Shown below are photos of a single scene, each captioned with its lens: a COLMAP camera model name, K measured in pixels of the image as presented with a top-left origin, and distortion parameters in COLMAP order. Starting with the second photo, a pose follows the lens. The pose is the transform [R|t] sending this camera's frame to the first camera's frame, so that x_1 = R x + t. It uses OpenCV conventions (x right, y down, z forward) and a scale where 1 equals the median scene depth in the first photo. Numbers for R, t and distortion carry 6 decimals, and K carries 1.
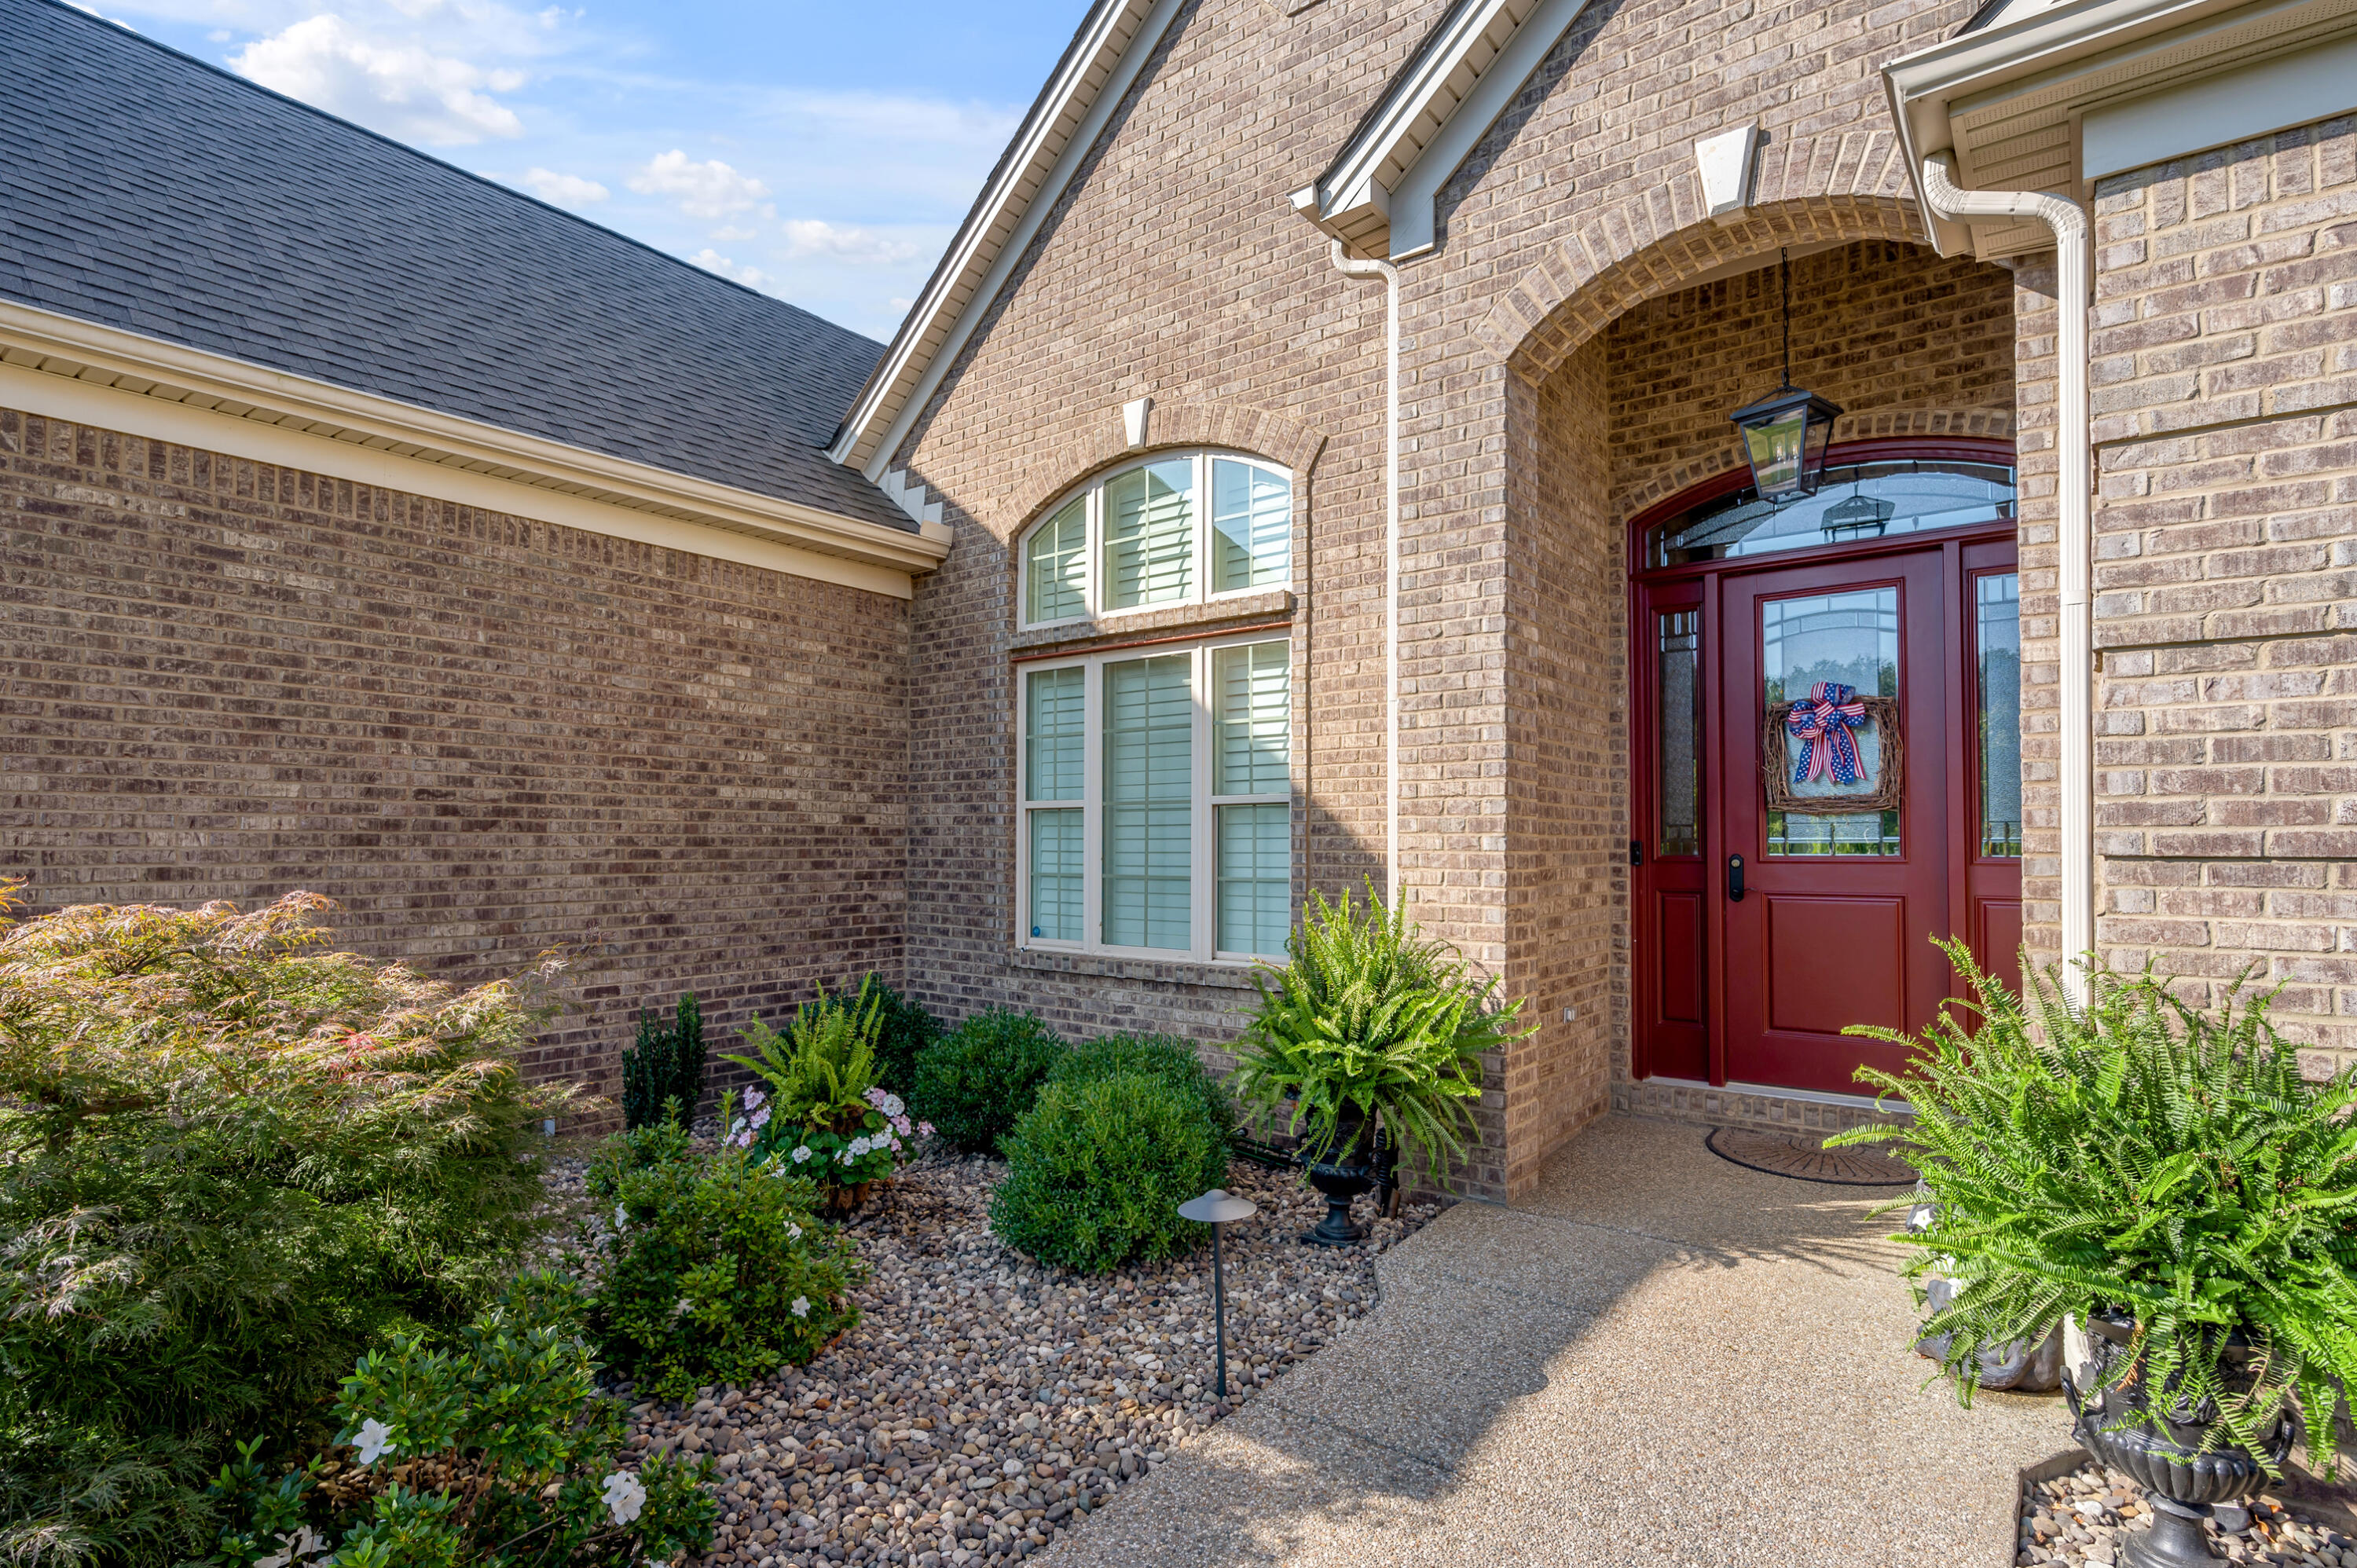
lens RADIAL K [[1160.1, 0, 1151.3], [0, 1160.1, 822.6], [0, 0, 1]] dist [-0.010020, 0.001186]
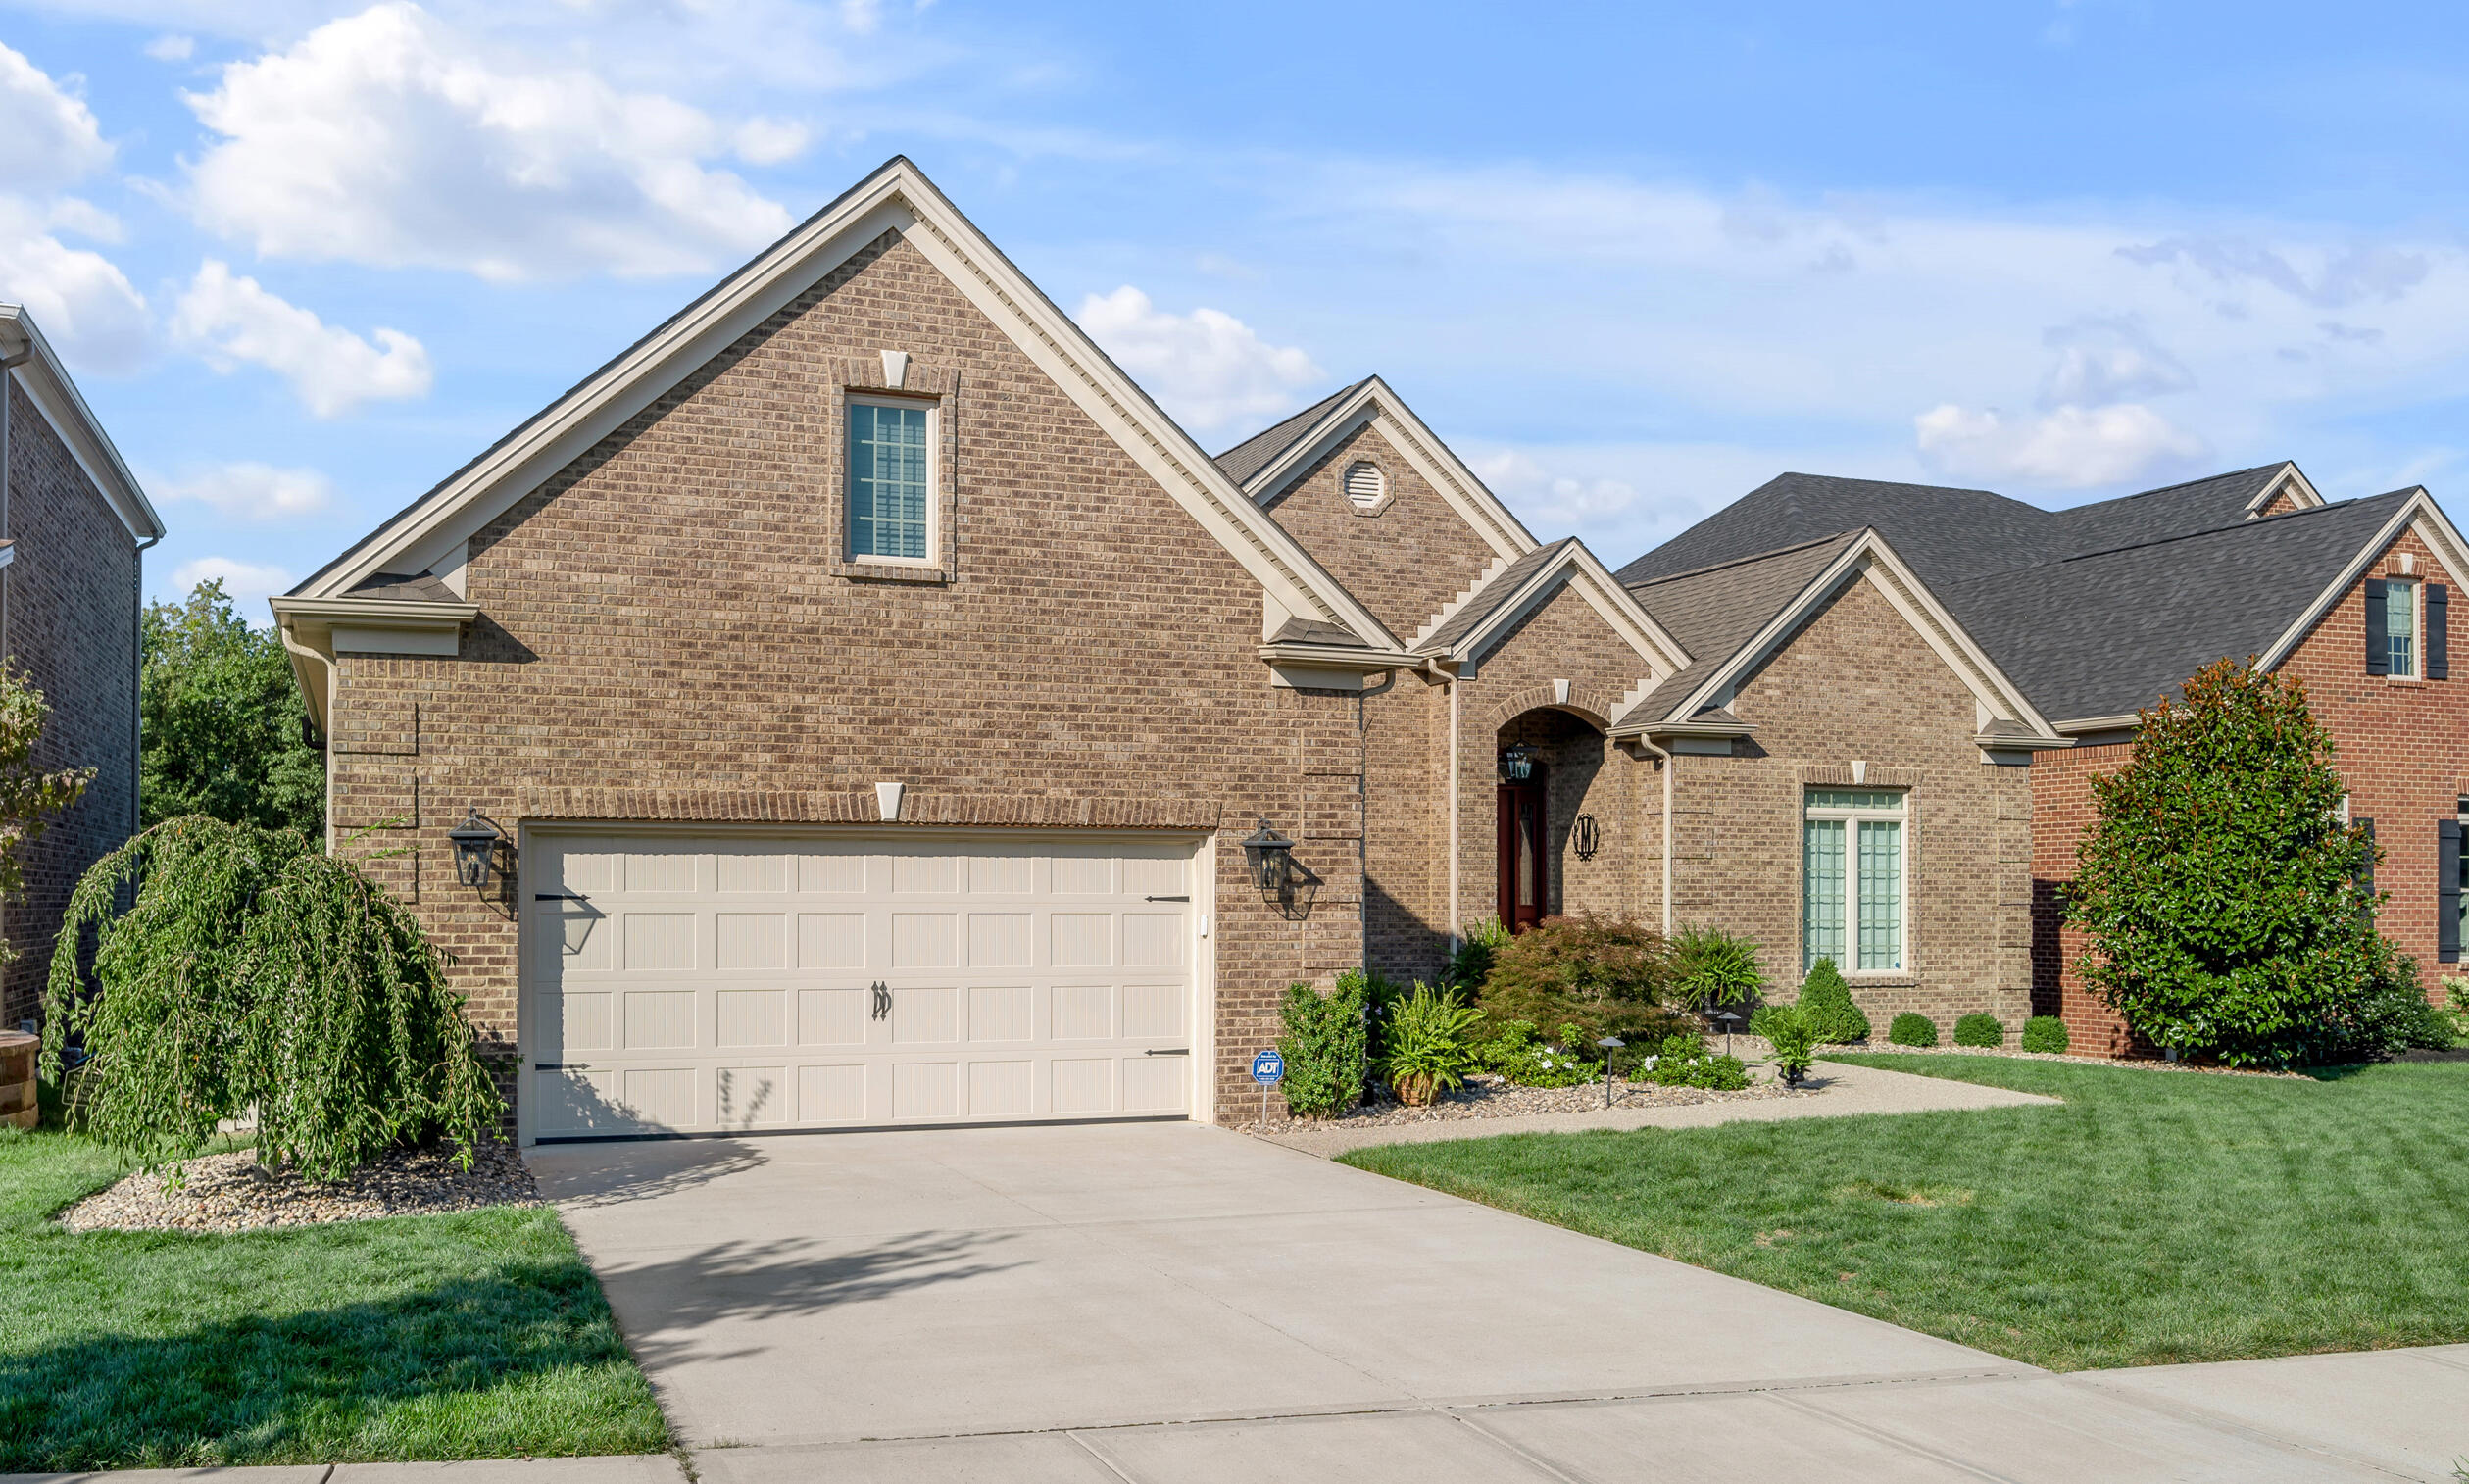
lens RADIAL K [[1980.5, 0, 1113.9], [0, 1980.5, 888.8], [0, 0, 1]] dist [-0.028180, -0.001260]
pose [[0.534793, 0.004311, 0.844972, -3.342056], [-0.017026, 0.999839, 0.005674, -0.017186], [-0.844812, -0.017421, 0.534780, -0.623155]]
